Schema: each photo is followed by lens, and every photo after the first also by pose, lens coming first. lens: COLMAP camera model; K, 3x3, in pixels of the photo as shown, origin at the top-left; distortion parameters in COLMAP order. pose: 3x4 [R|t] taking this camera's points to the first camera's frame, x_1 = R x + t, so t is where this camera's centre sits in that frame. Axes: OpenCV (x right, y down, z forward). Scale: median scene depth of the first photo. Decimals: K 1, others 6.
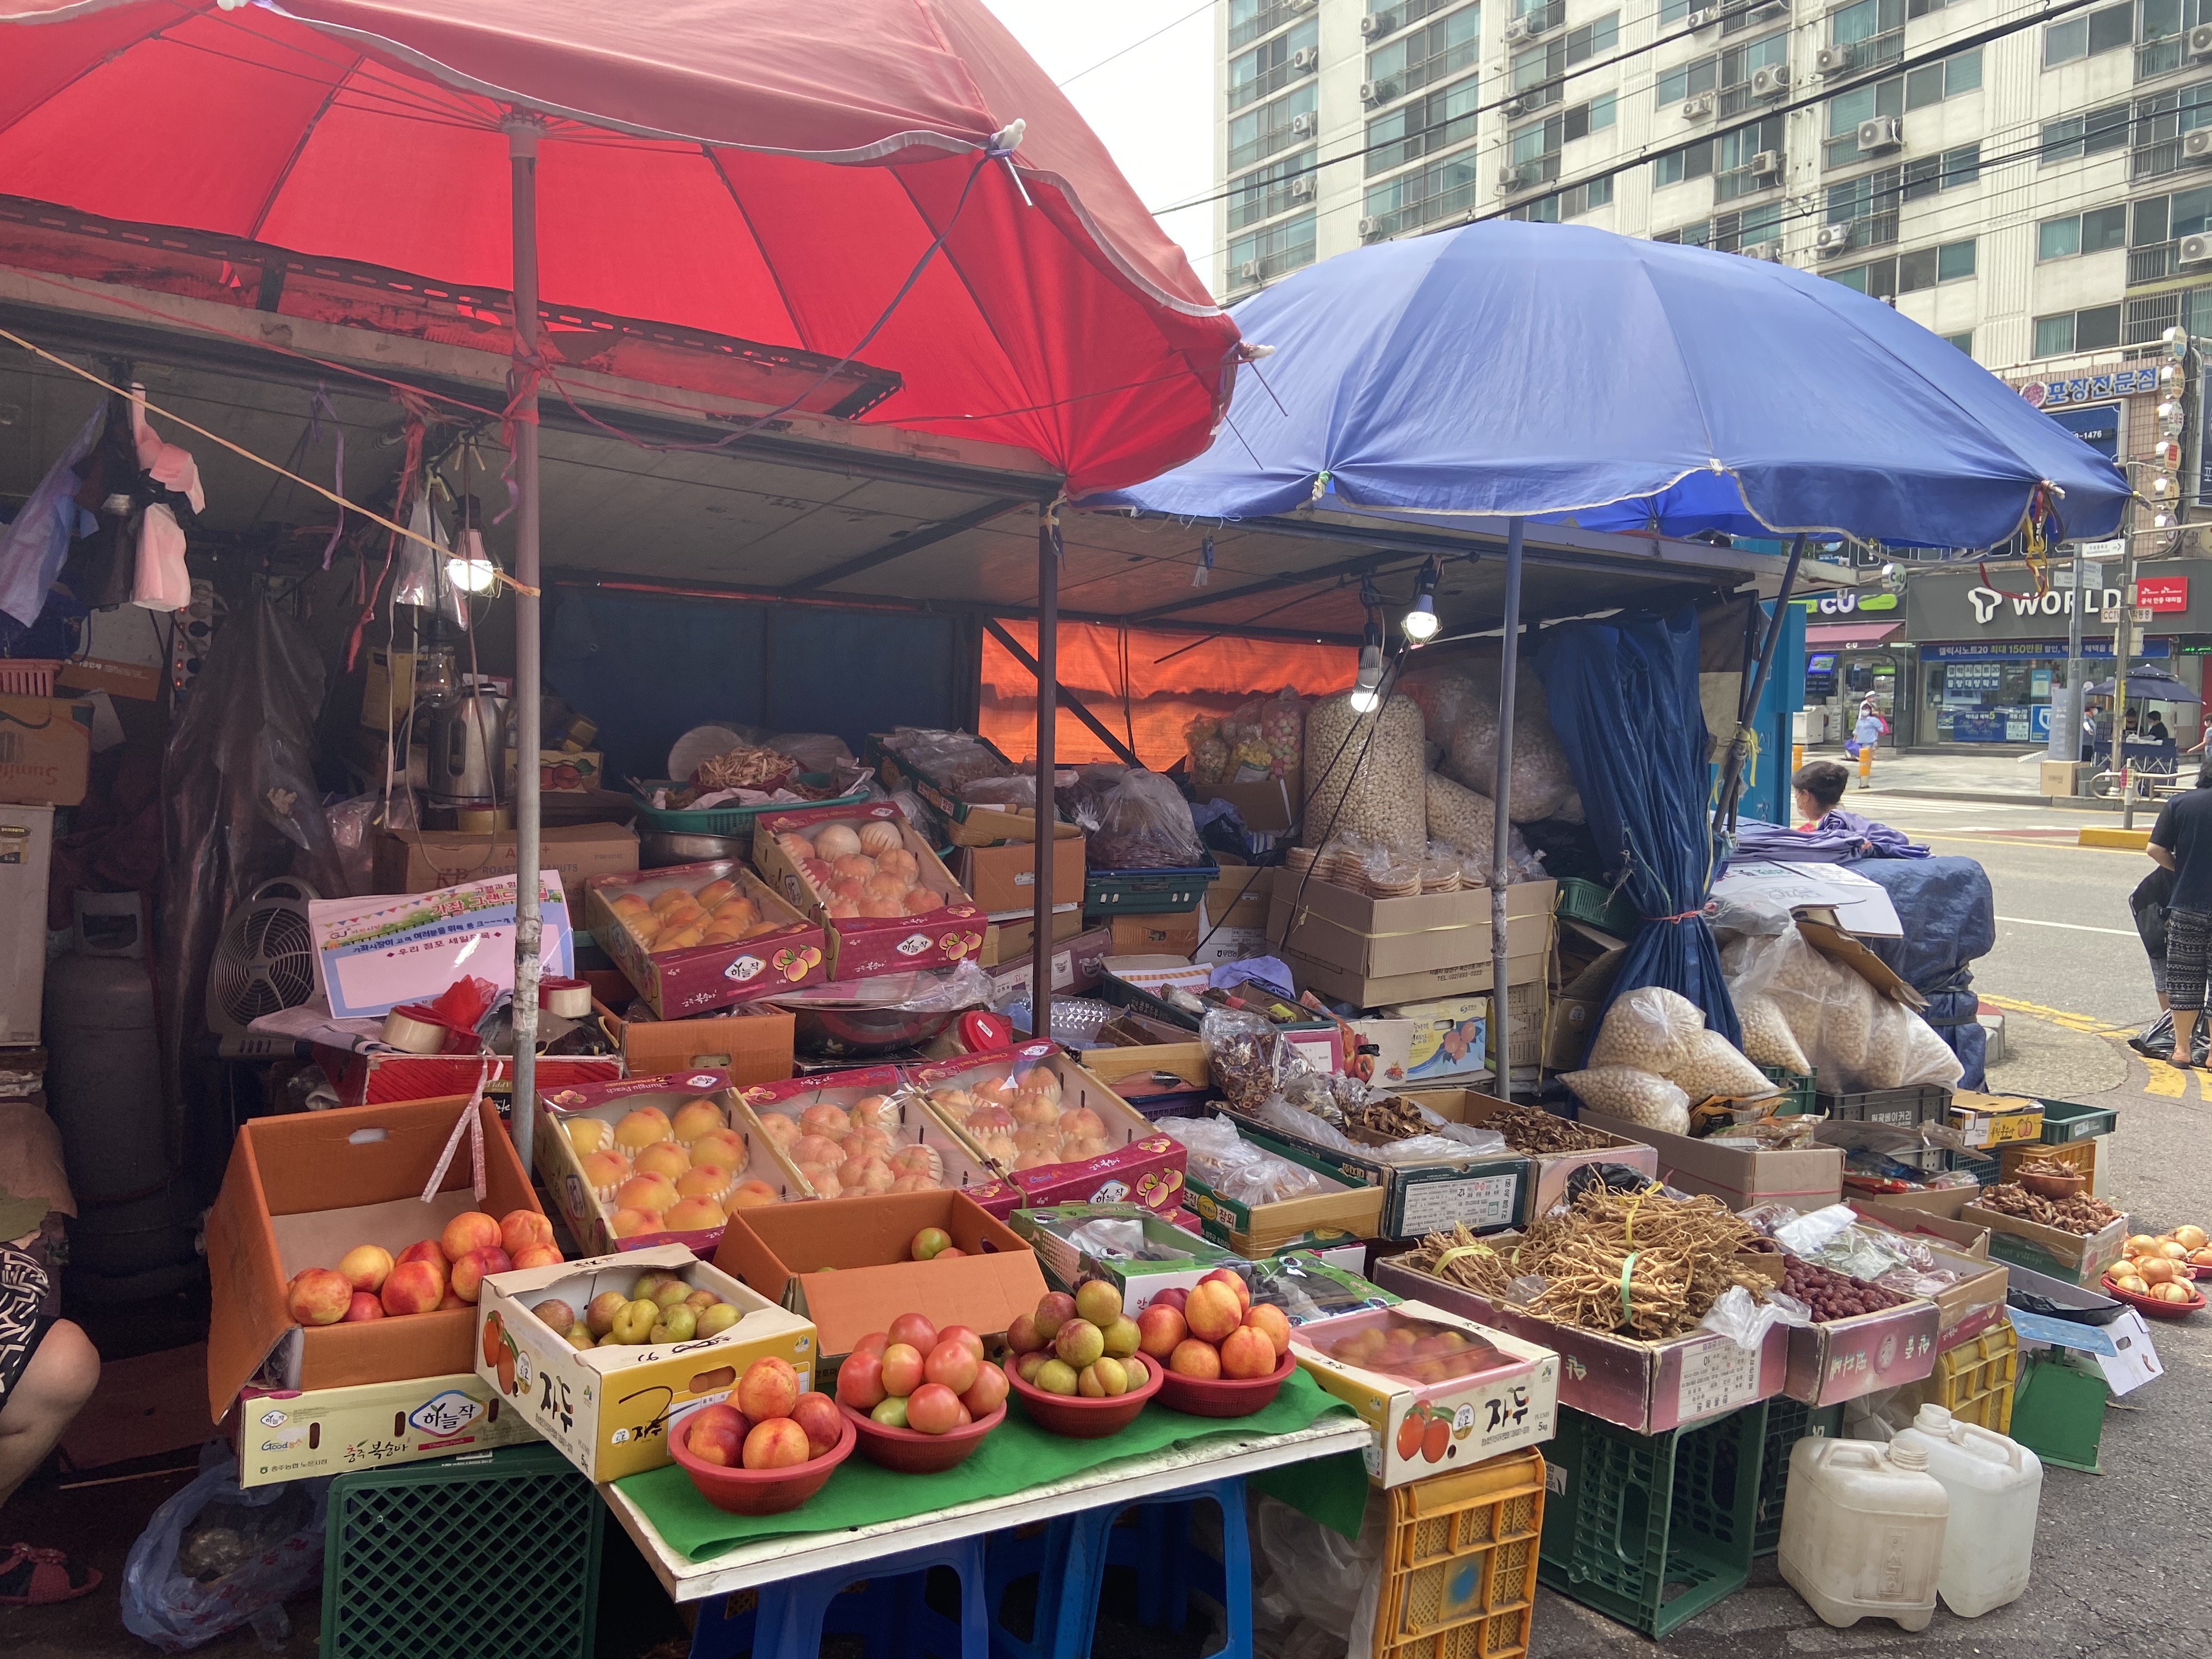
lens RADIAL K [[1728.7, 0, 1106.0], [0, 1728.7, 829.5], [0, 0, 1]] dist [0.166414, -0.250902]
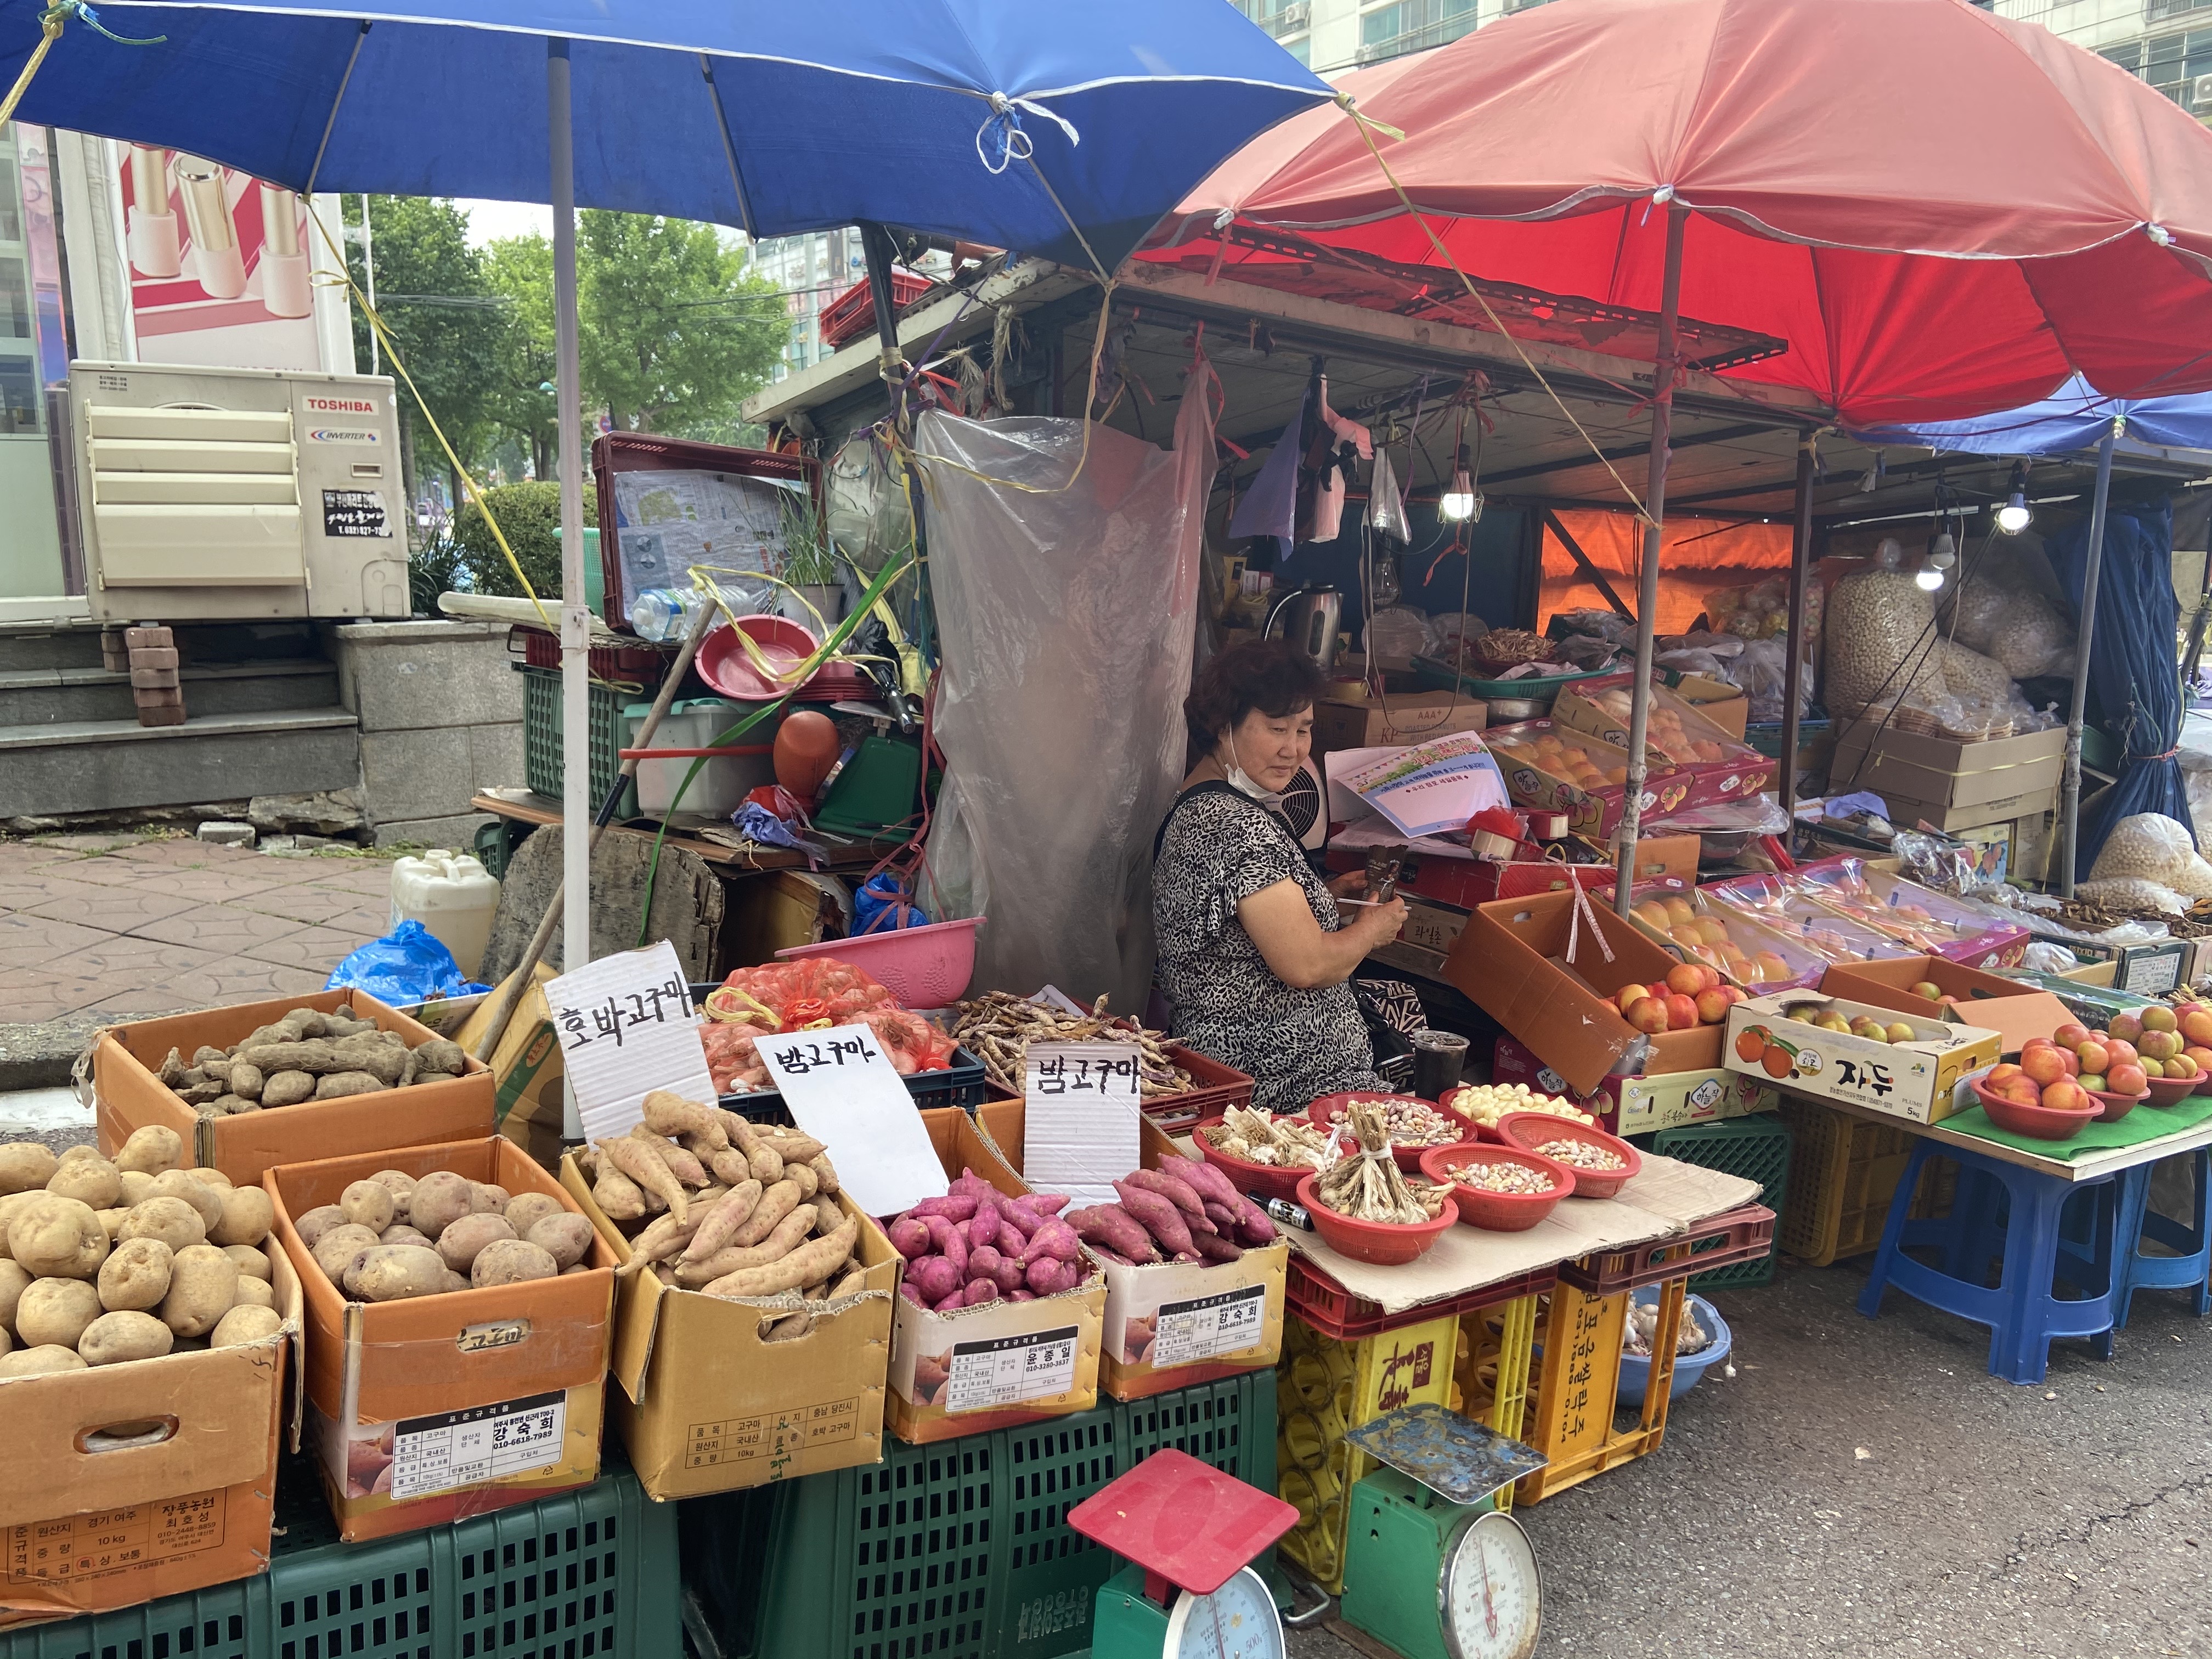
lens RADIAL K [[1728.7, 0, 1106.0], [0, 1728.7, 829.5], [0, 0, 1]] dist [0.166414, -0.250902]
pose [[0.999546, -0.009798, 0.028484, -0.514296], [0.007295, 0.996209, 0.086691, -0.013749], [-0.029225, -0.086444, 0.995828, -0.247496]]
